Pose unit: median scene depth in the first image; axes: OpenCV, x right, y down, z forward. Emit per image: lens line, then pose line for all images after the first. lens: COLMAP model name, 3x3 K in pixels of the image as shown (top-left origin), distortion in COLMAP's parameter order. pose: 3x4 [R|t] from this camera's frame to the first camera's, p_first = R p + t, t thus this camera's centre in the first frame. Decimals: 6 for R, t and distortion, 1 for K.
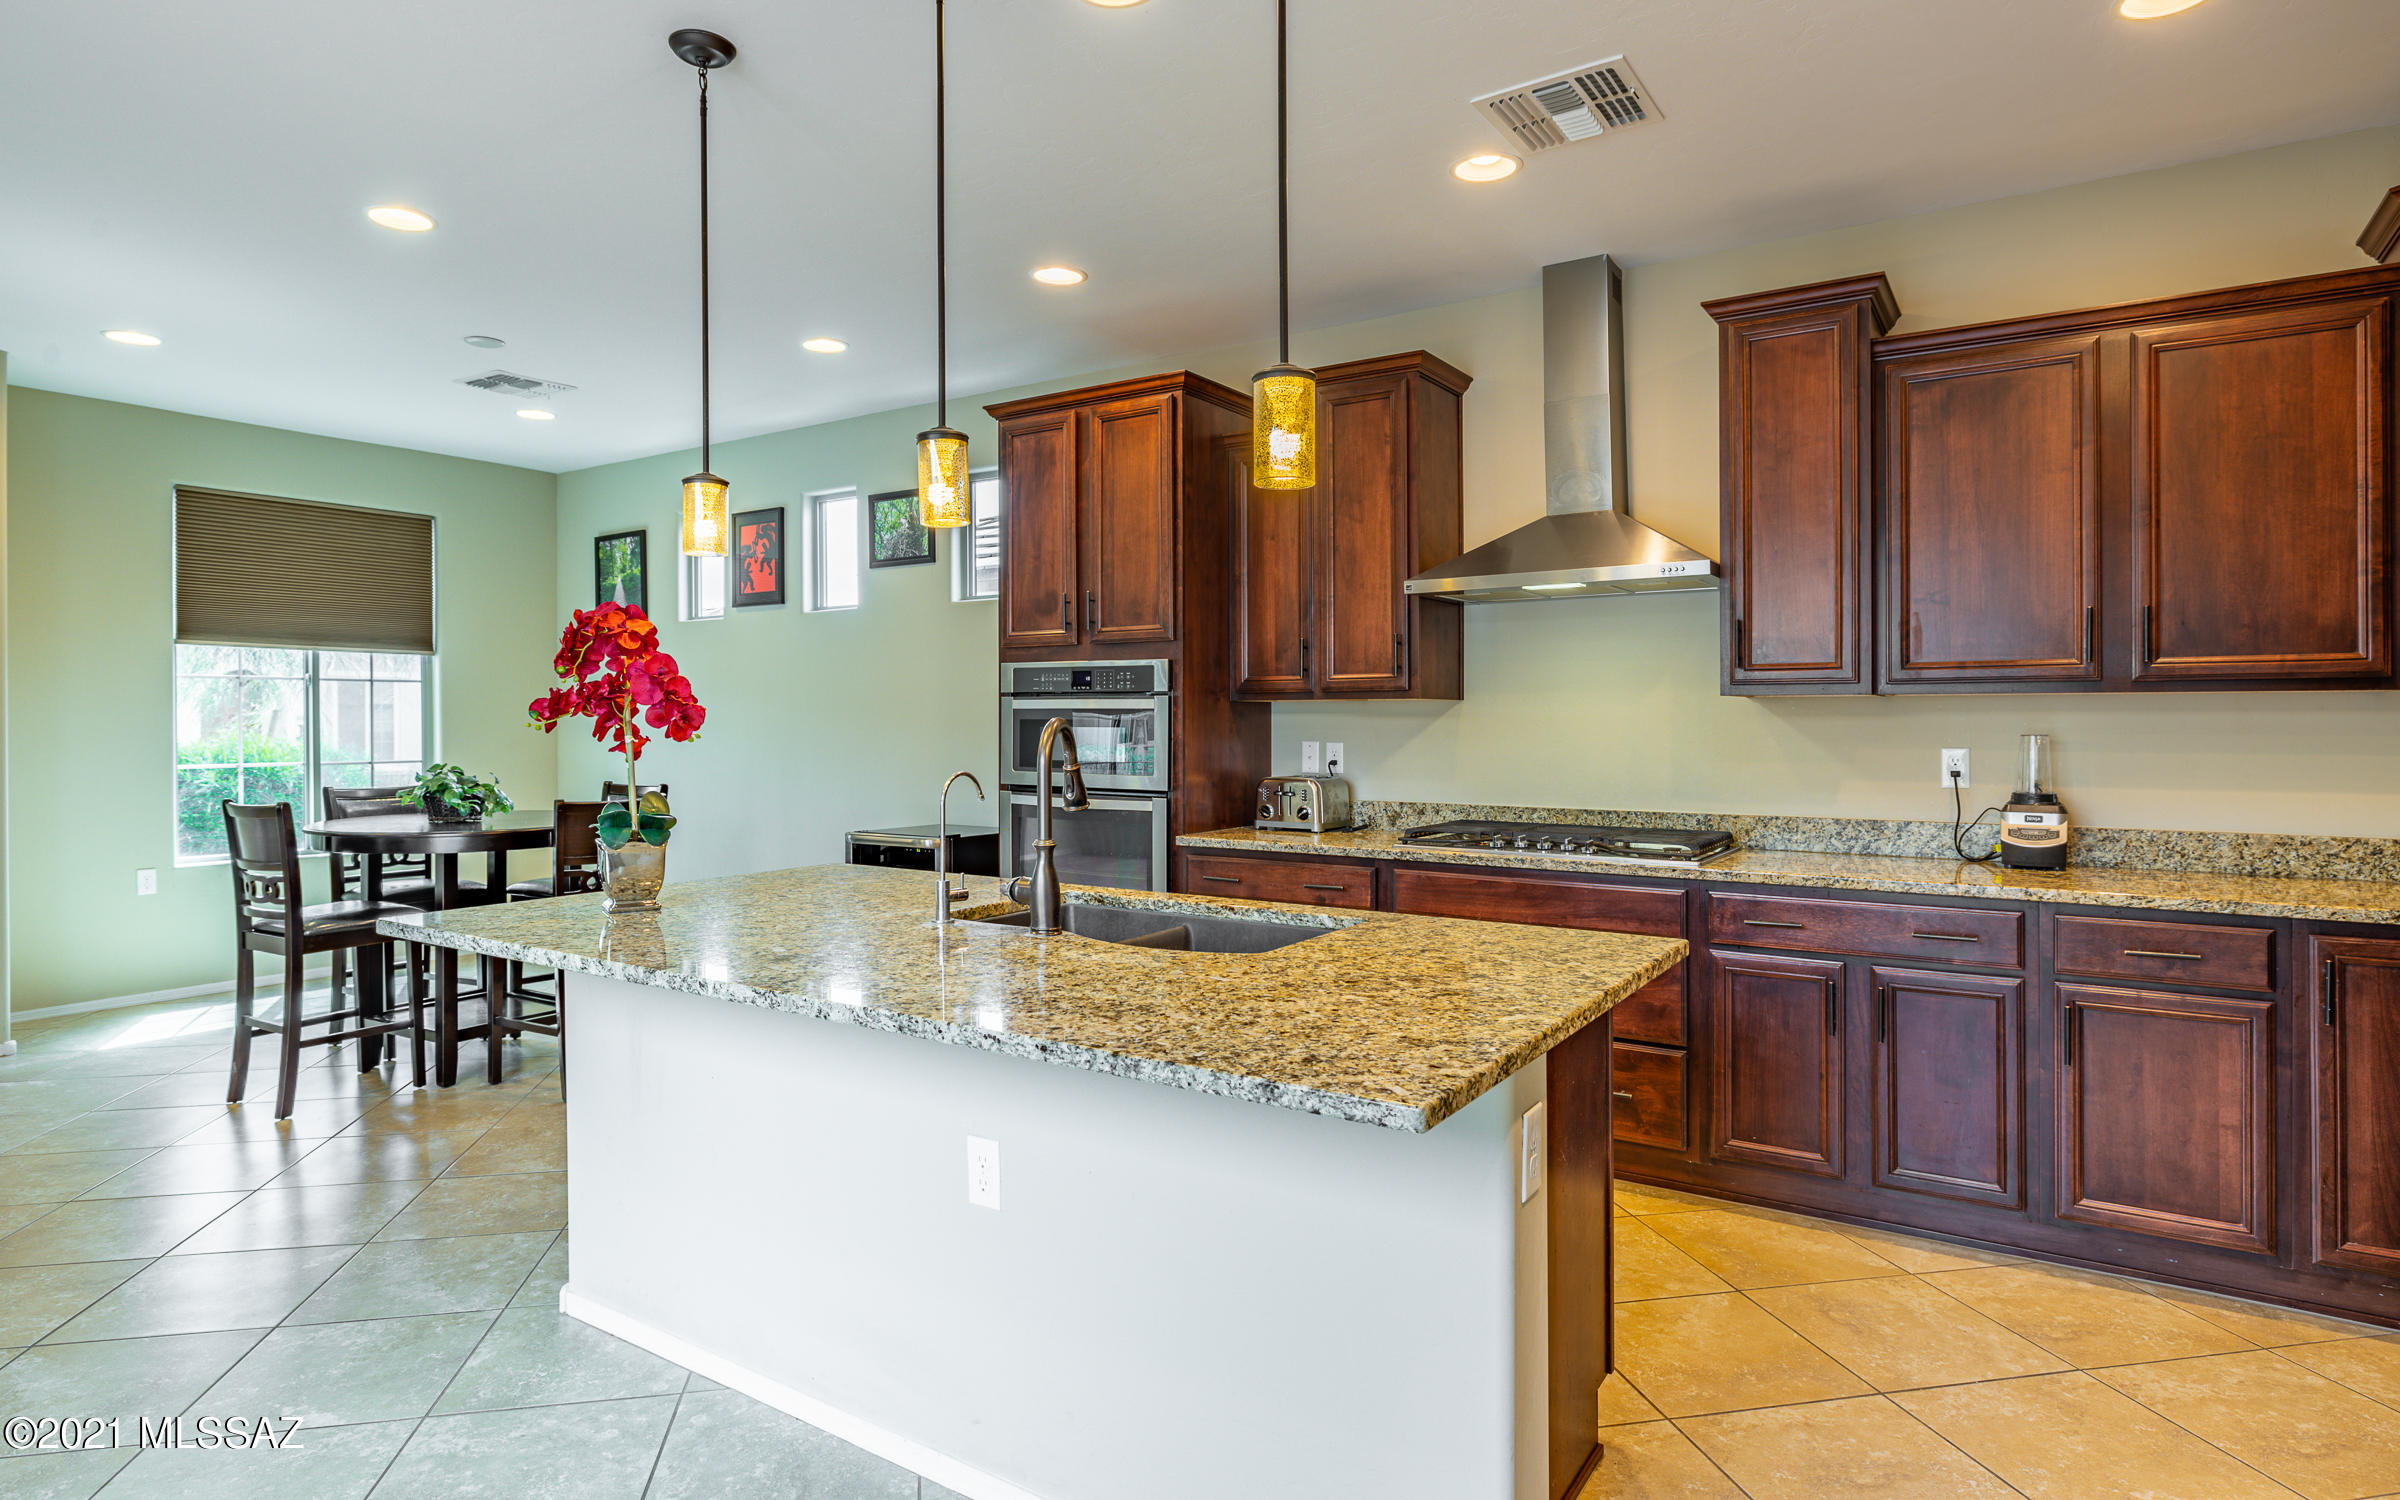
lens RADIAL K [[1302.5, 0, 1200.0], [0, 1302.5, 750.0], [0, 0, 1]] dist [0.004254, 0.001206]
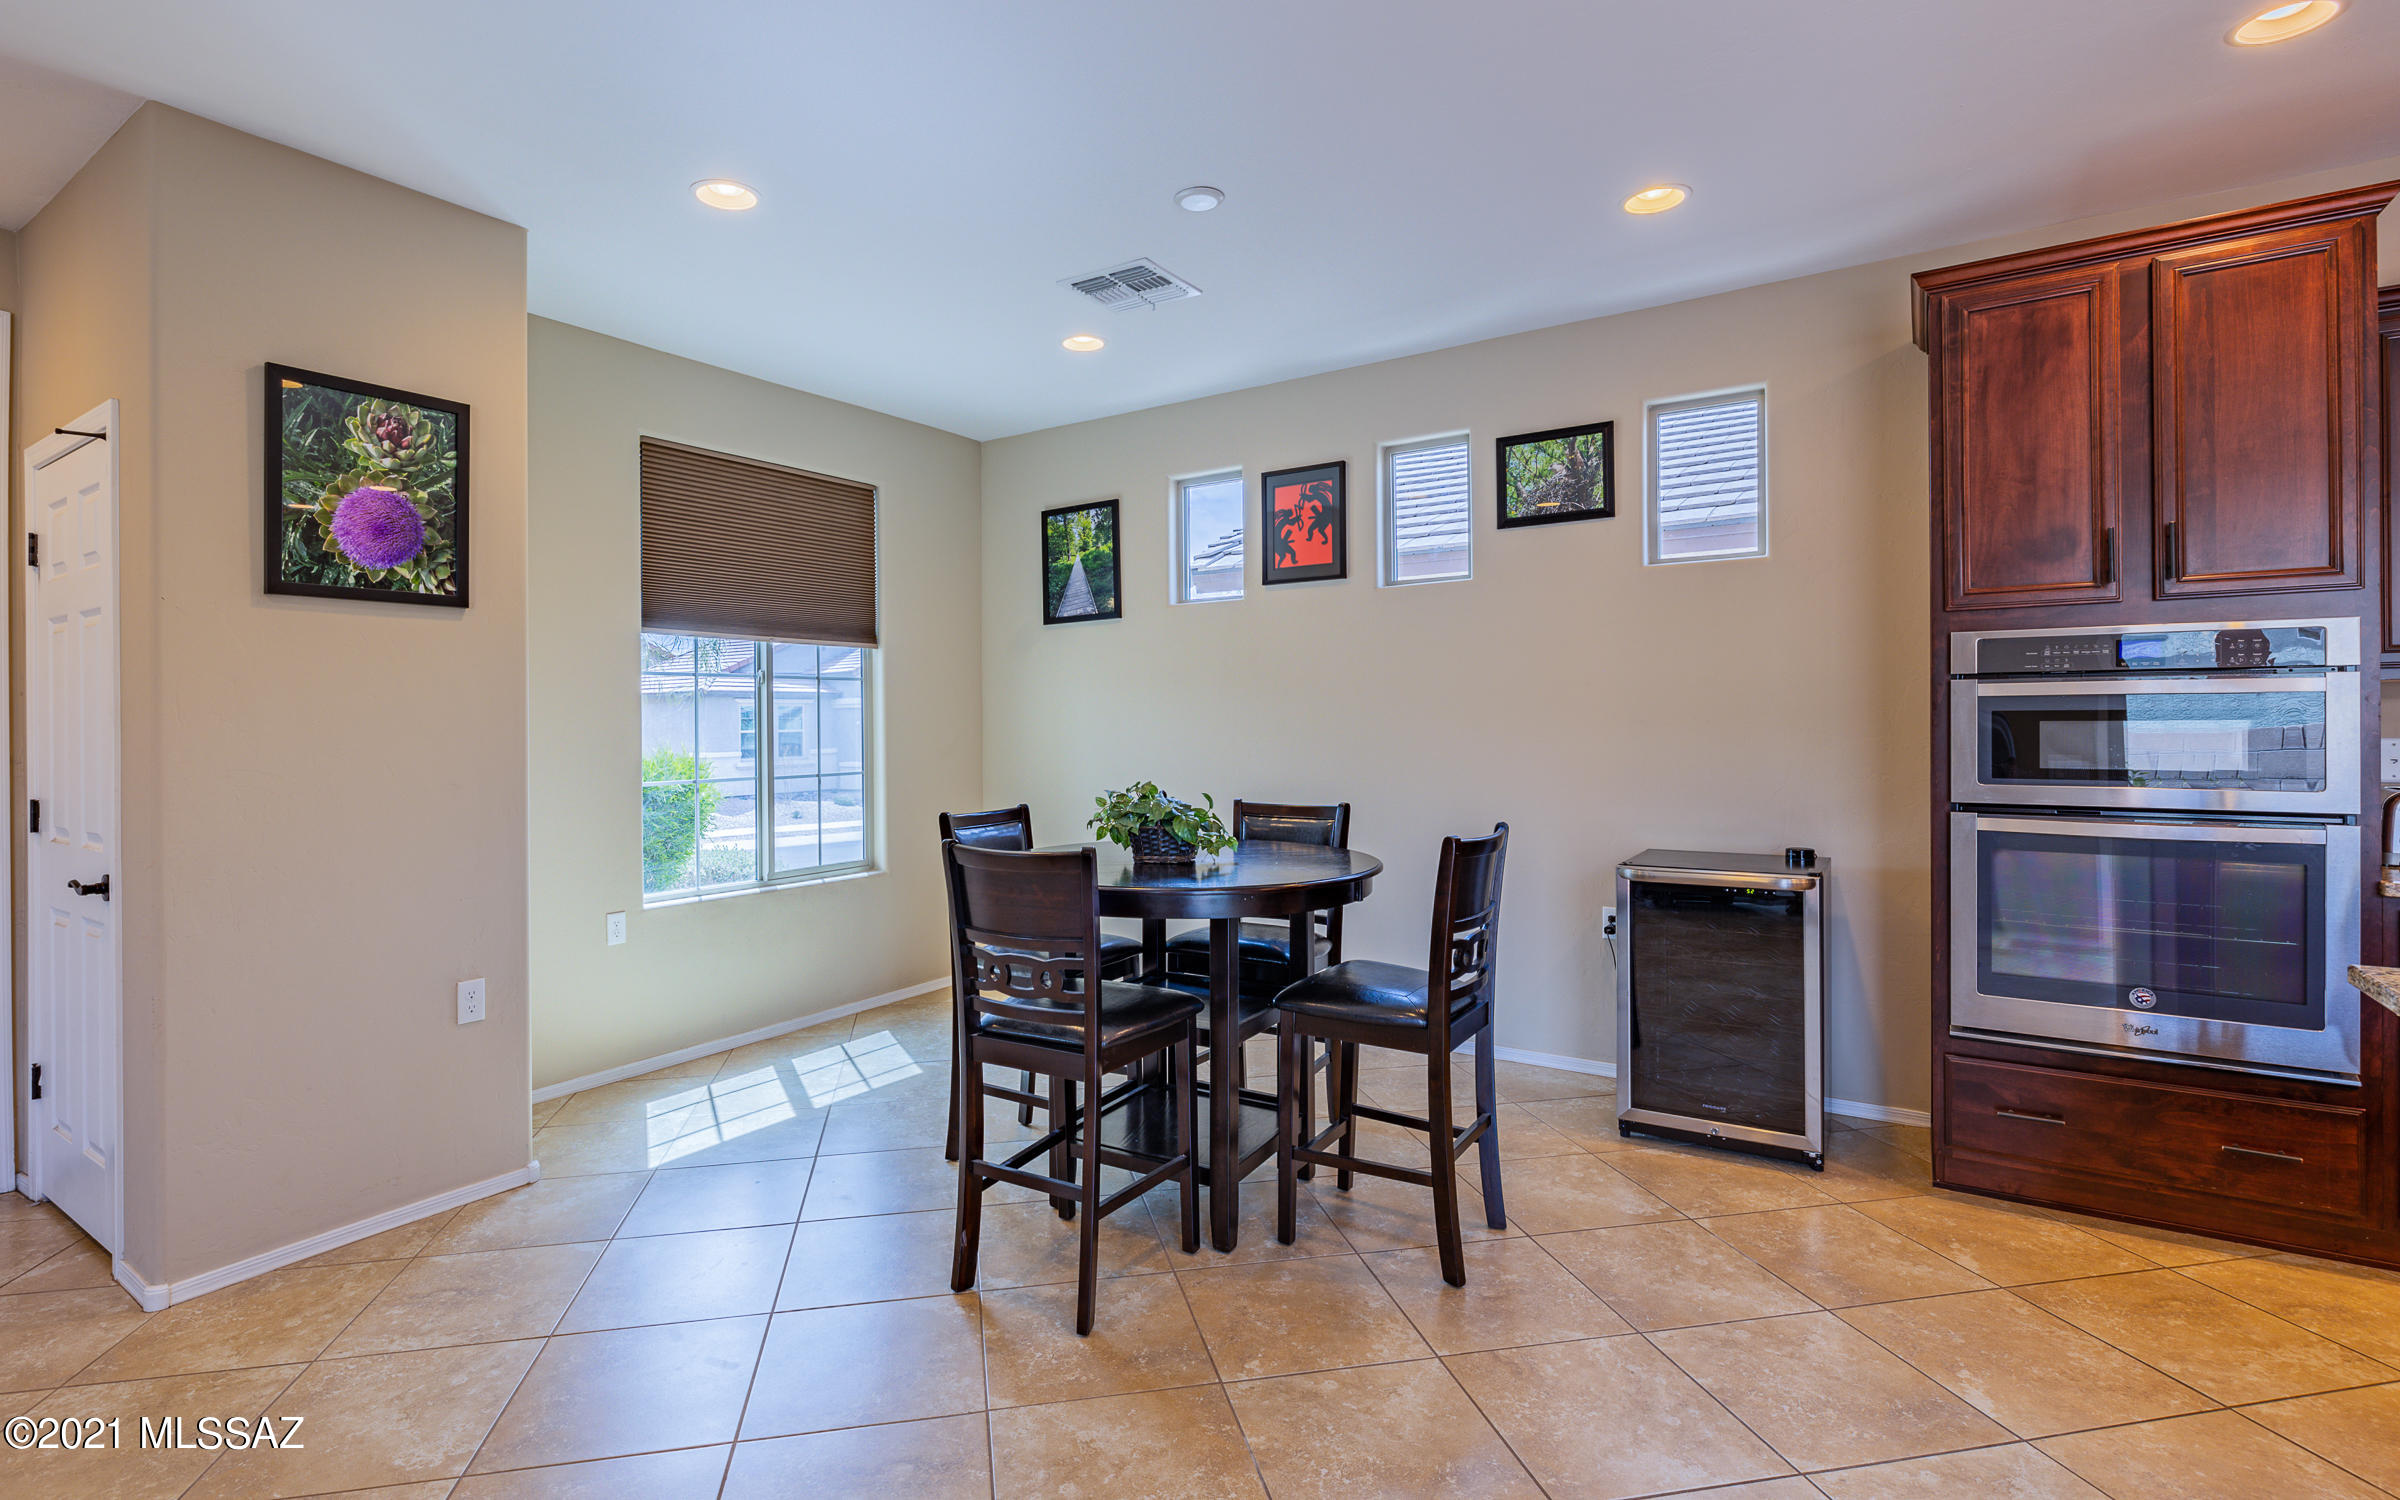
lens RADIAL K [[1132.7, 0, 1149.3], [0, 1132.7, 727.3], [0, 0, 1]] dist [-0.000210, 0.000141]
pose [[0.999918, -0.008399, -0.009666, -0.652438], [0.008197, 0.999749, -0.020842, -0.006079], [0.009839, 0.020761, 0.999736, 0.425173]]
